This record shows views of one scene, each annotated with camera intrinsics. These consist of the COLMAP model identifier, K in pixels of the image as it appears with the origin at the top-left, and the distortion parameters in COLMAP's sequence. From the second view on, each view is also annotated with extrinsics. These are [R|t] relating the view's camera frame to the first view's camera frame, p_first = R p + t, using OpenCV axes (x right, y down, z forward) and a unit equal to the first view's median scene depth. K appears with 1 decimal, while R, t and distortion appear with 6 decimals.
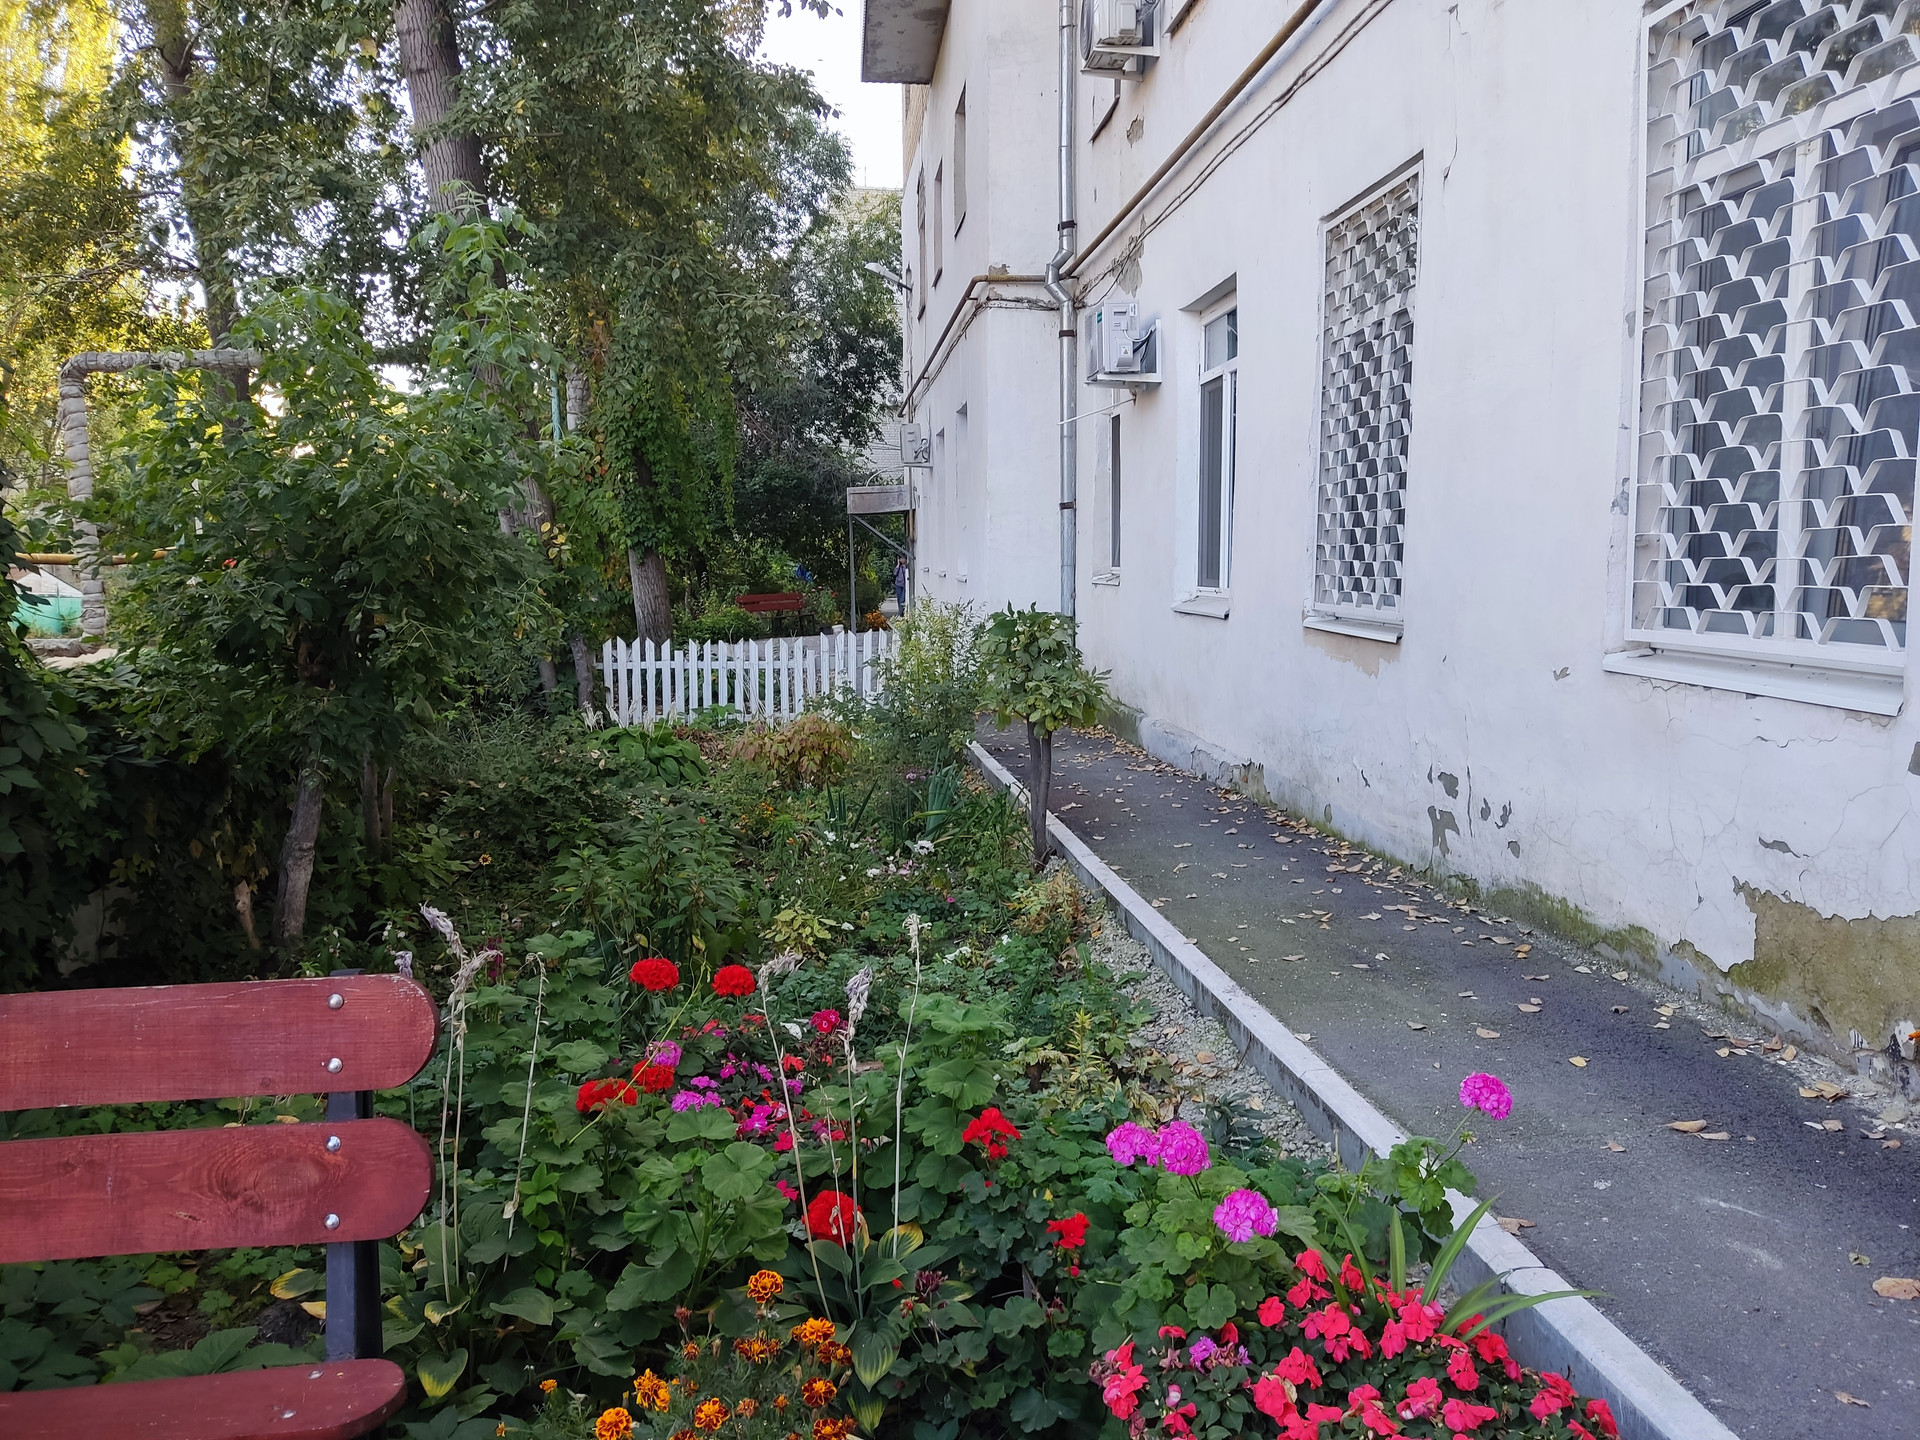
lens RADIAL K [[1425.4, 0, 940.4], [0, 1425.4, 712.8], [0, 0, 1]] dist [0.052560, -0.059935]
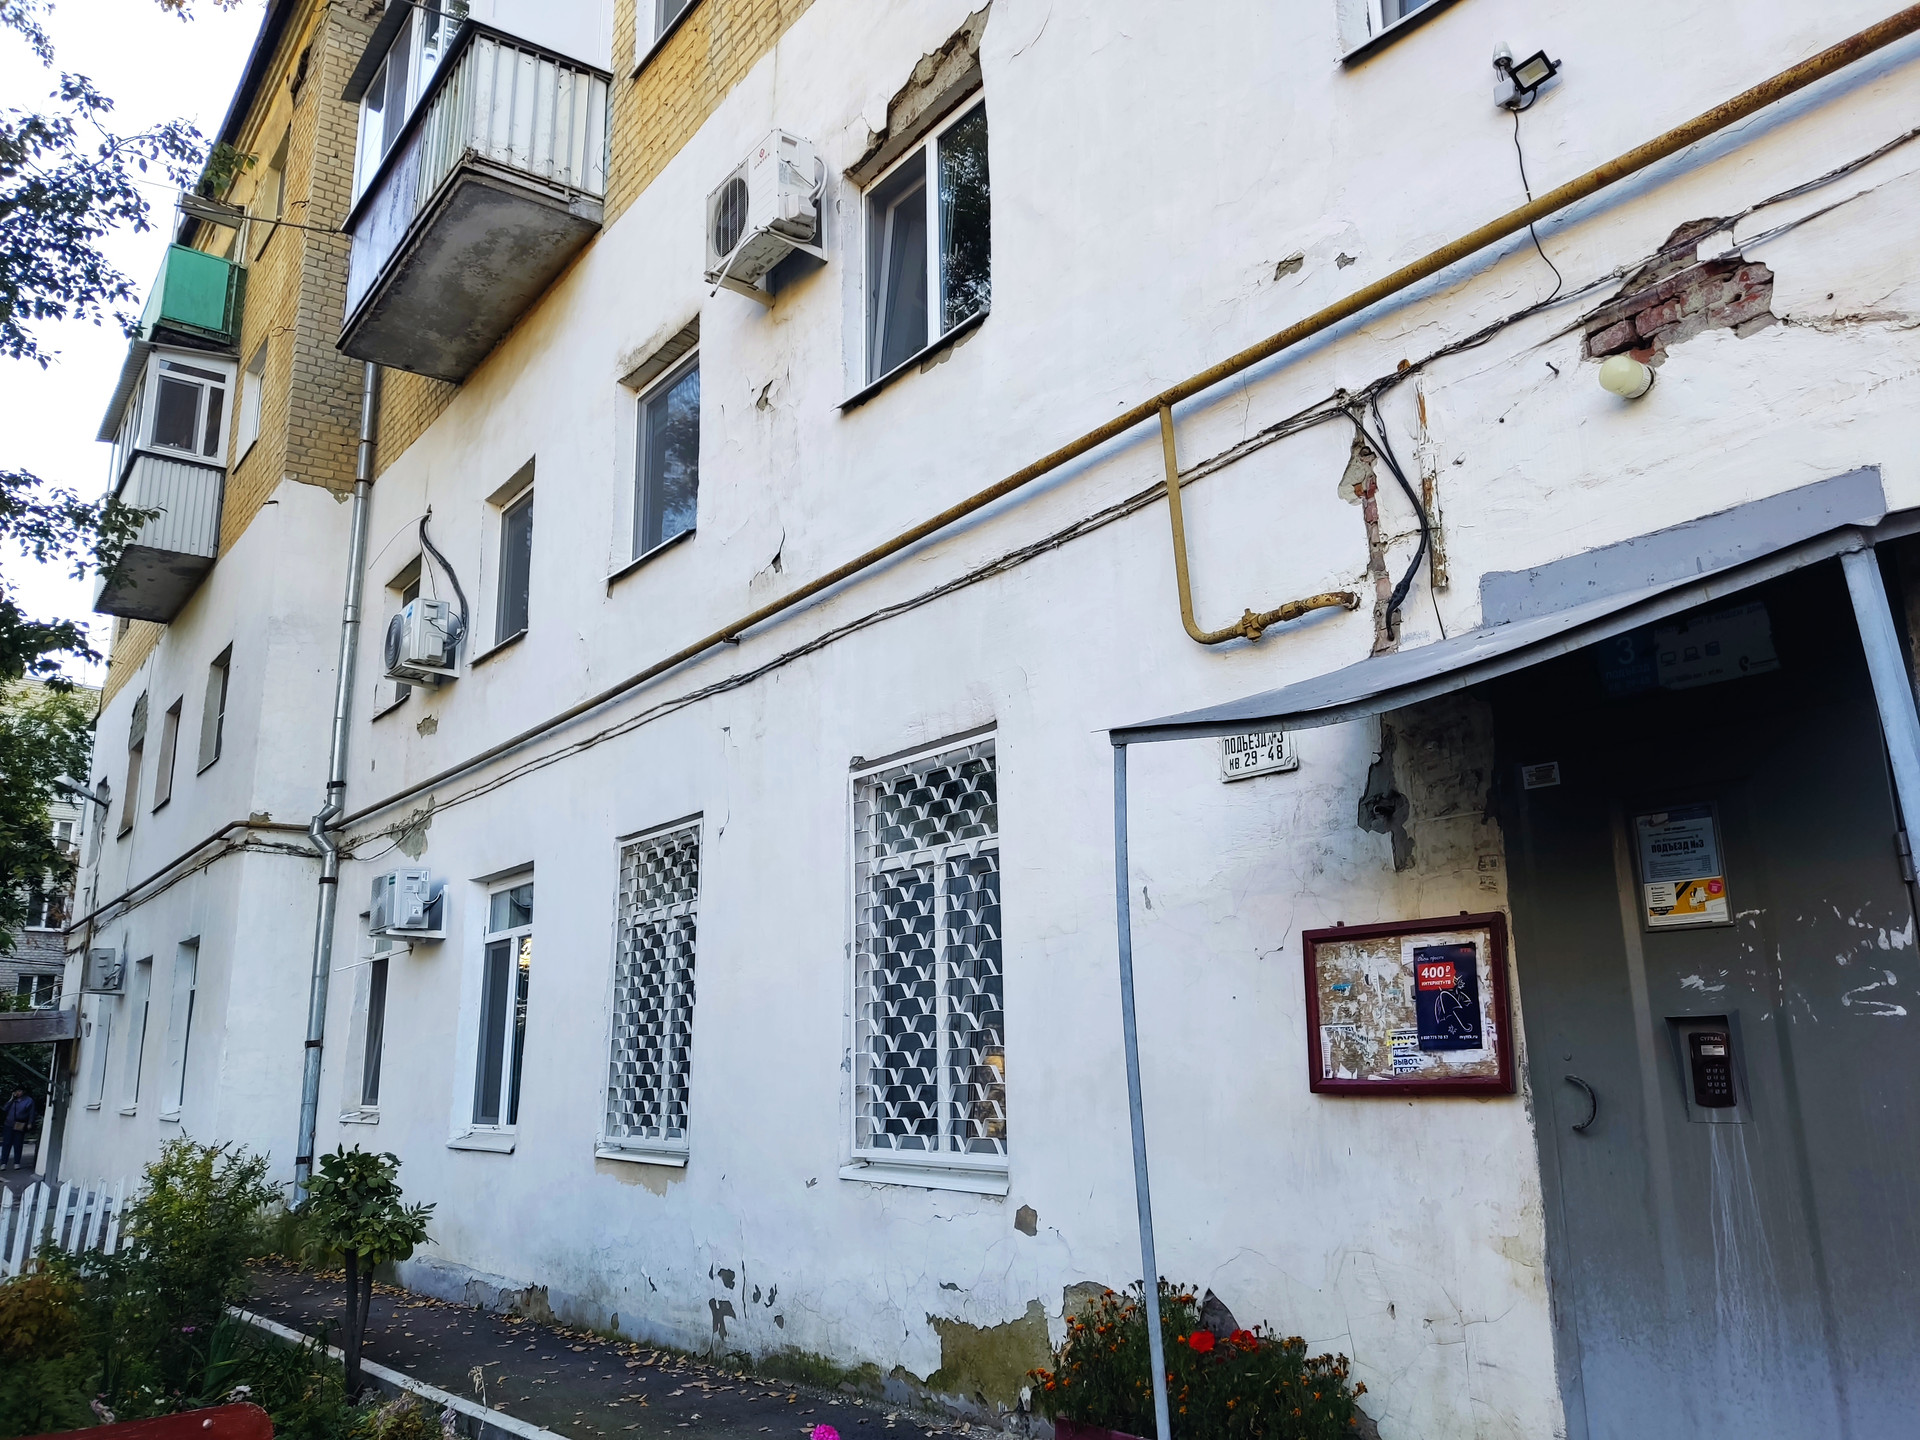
lens RADIAL K [[1425.4, 0, 957.2], [0, 1425.4, 723.1], [0, 0, 1]] dist [0.052560, -0.059935]
pose [[0.843491, 0.122918, 0.522890, -0.264029], [0.066494, 0.942082, -0.328724, 0.021236], [-0.533012, 0.312045, 0.786465, -0.371136]]
